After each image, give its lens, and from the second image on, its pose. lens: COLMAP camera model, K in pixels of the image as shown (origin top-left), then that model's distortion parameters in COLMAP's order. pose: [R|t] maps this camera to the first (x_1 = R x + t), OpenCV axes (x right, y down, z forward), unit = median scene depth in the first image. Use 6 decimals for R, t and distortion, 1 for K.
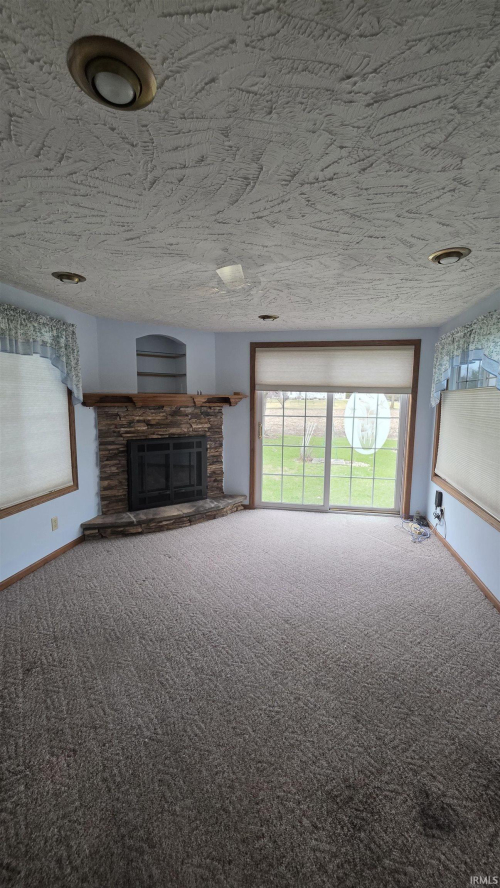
lens RADIAL K [[358.4, 0, 251.3], [0, 358.4, 438.1], [0, 0, 1]] dist [-0.002413, -0.000191]
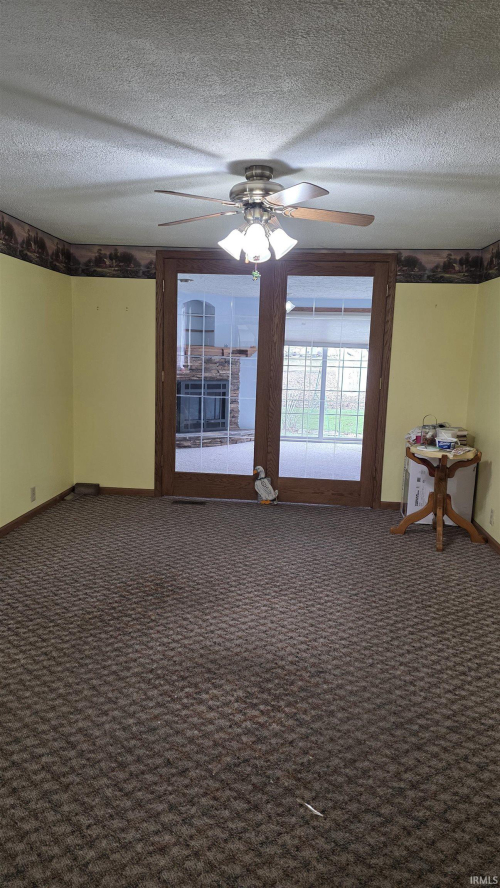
lens RADIAL K [[582.7, 0, 247.7], [0, 582.7, 448.2], [0, 0, 1]] dist [0.025243, -0.021504]
pose [[0.995559, 0.004923, 0.094015, -0.245010], [-0.009689, 0.998687, 0.050305, 0.127544], [-0.093644, -0.050992, 0.994299, -1.045959]]
